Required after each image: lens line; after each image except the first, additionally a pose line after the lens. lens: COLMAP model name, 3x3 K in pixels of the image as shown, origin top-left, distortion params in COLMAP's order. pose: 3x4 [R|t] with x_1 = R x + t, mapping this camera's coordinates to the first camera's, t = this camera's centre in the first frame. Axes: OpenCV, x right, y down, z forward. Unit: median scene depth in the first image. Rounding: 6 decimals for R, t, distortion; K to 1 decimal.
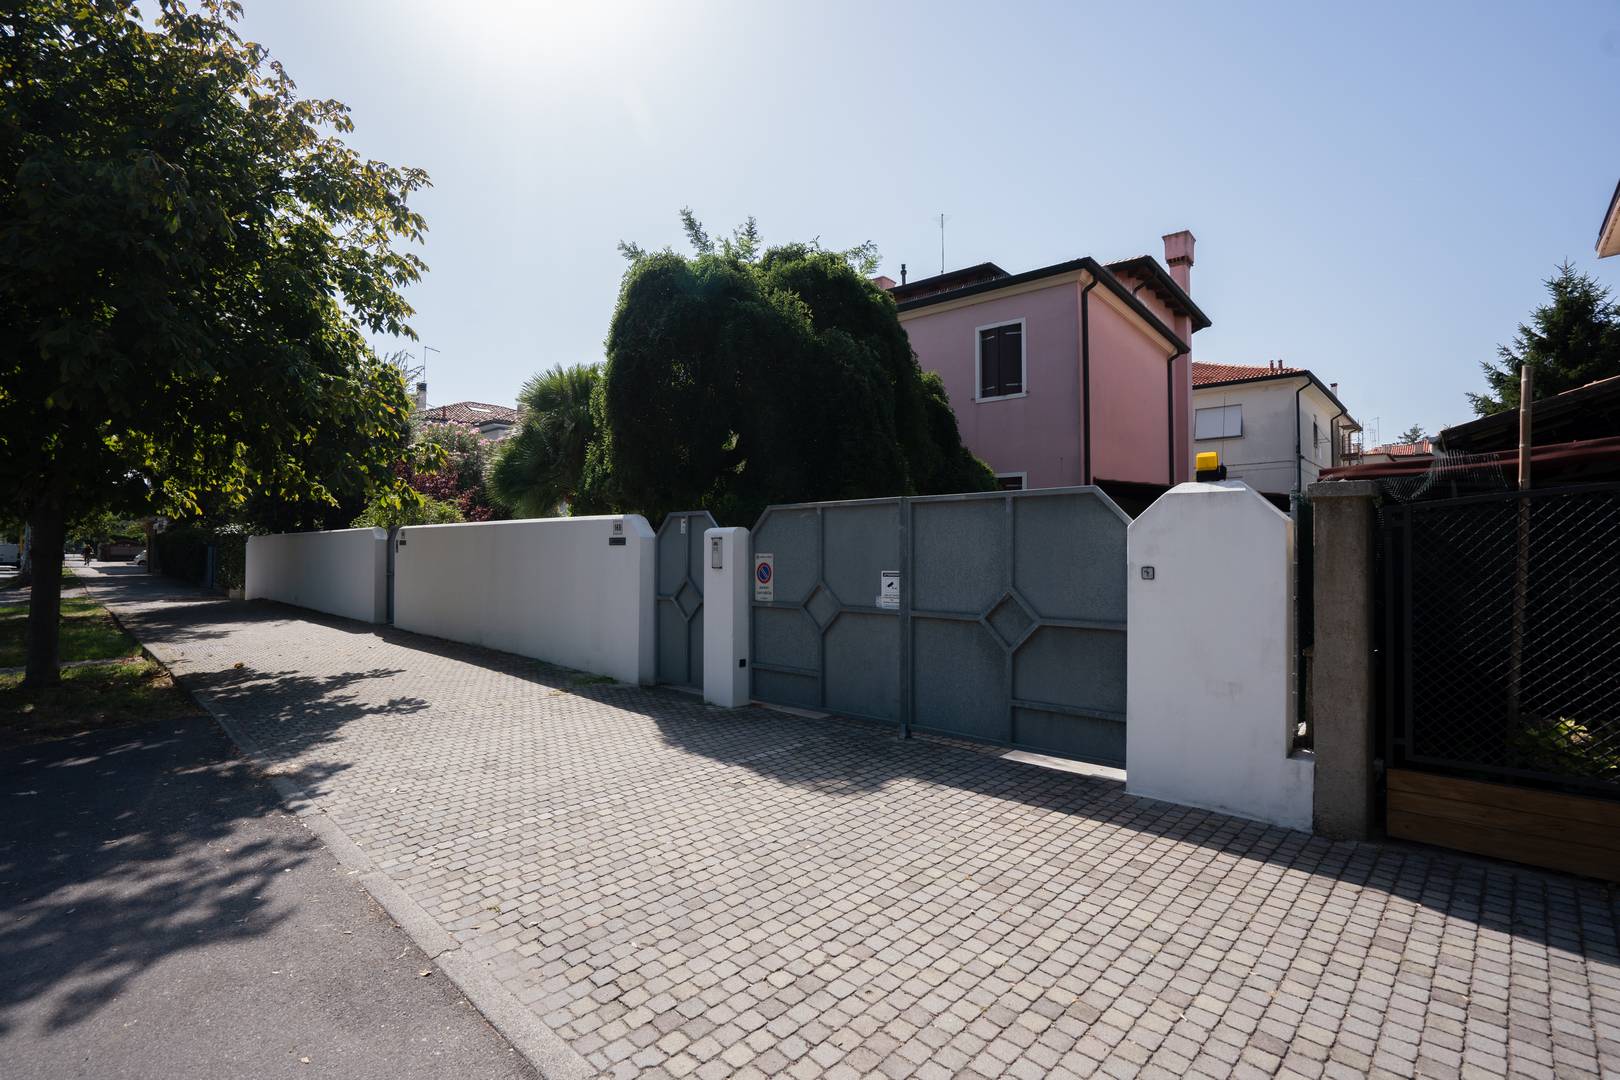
lens RADIAL K [[755.4, 0, 810.0], [0, 755.4, 540.0], [0, 0, 1]] dist [-0.061166, 0.029241]
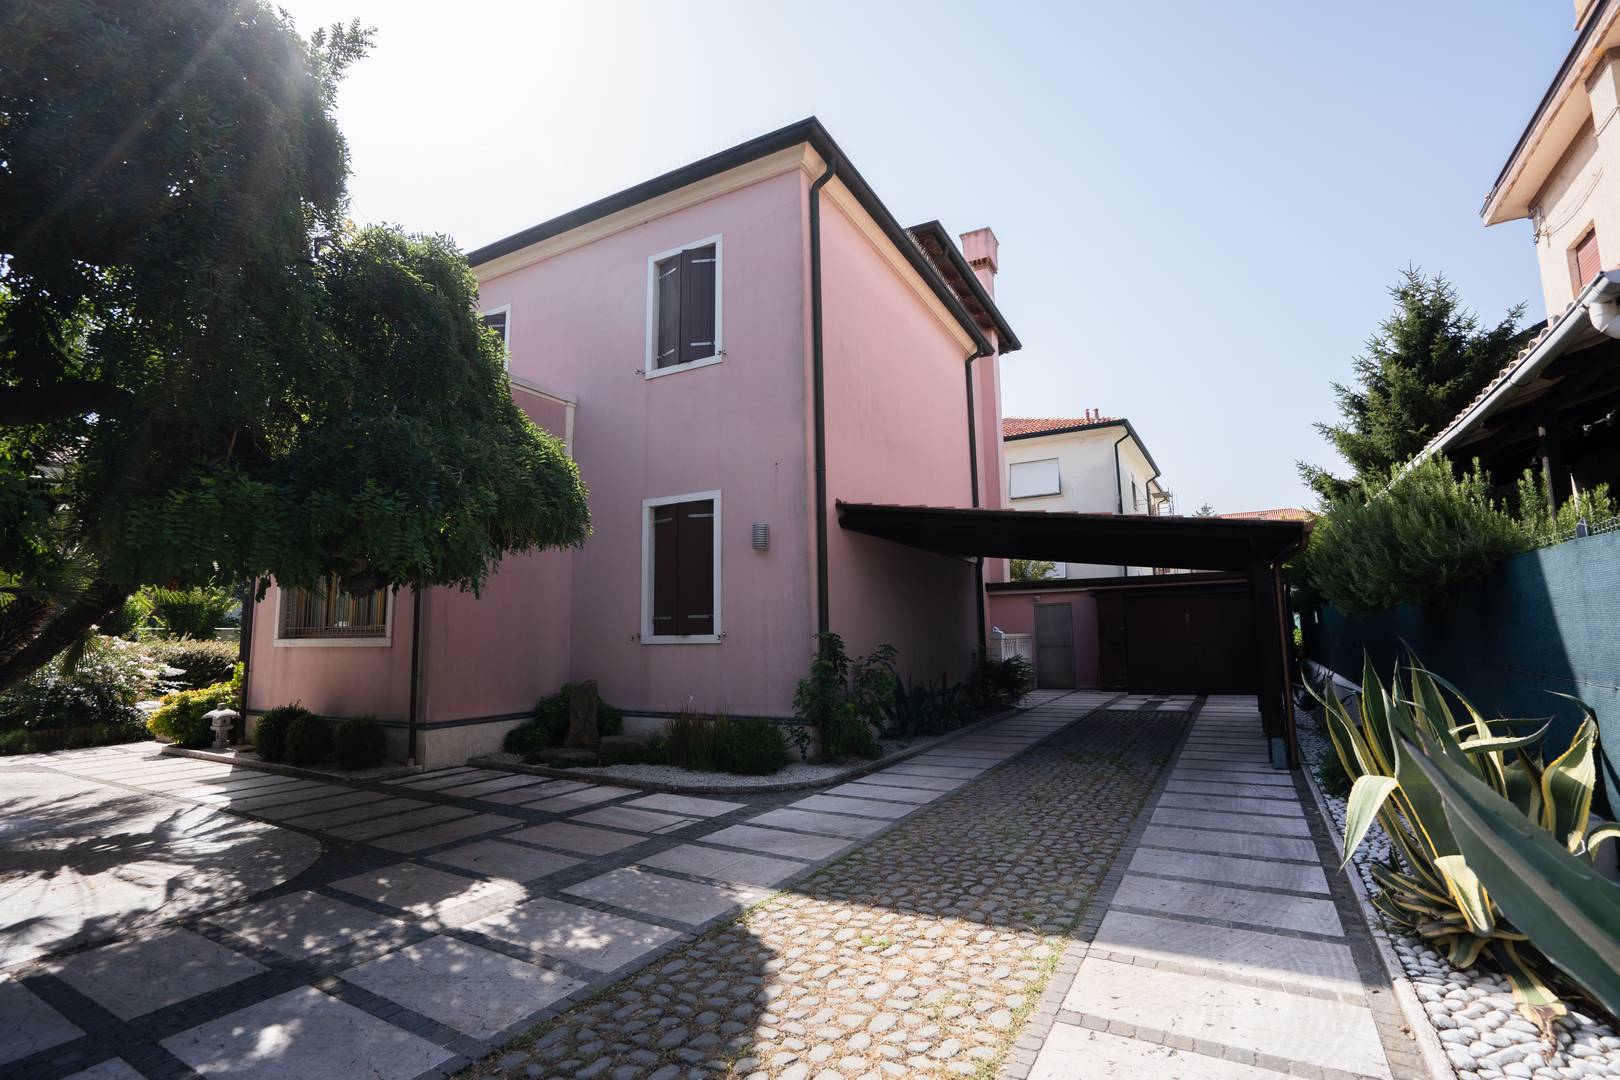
lens RADIAL K [[755.4, 0, 810.0], [0, 755.4, 540.0], [0, 0, 1]] dist [-0.061166, 0.029241]
pose [[0.978343, 0.007401, 0.206857, 0.152075], [0.014918, 0.994241, -0.106126, 0.004655], [-0.206451, 0.106914, 0.972598, 0.281196]]
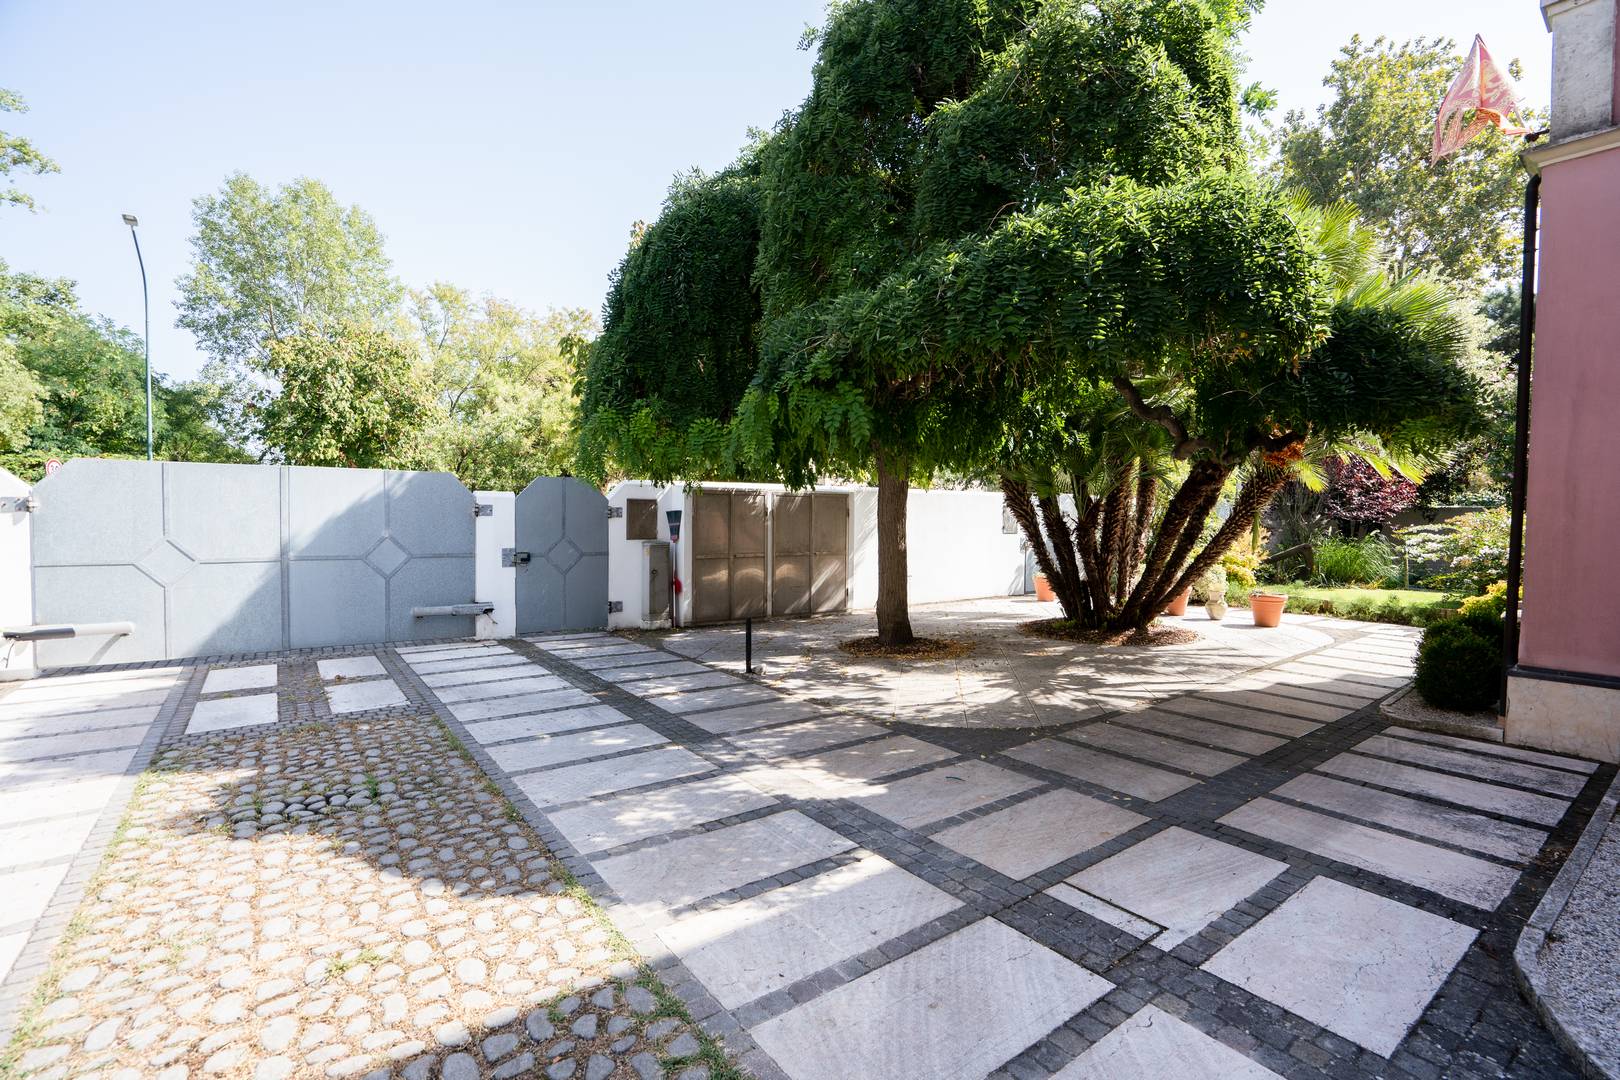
lens RADIAL K [[755.4, 0, 810.0], [0, 755.4, 540.0], [0, 0, 1]] dist [-0.061166, 0.029241]
pose [[-0.201845, 0.030050, -0.978956, 0.343177], [0.006821, 0.999548, 0.029276, 0.011419], [0.979394, -0.000768, -0.201959, 0.628185]]
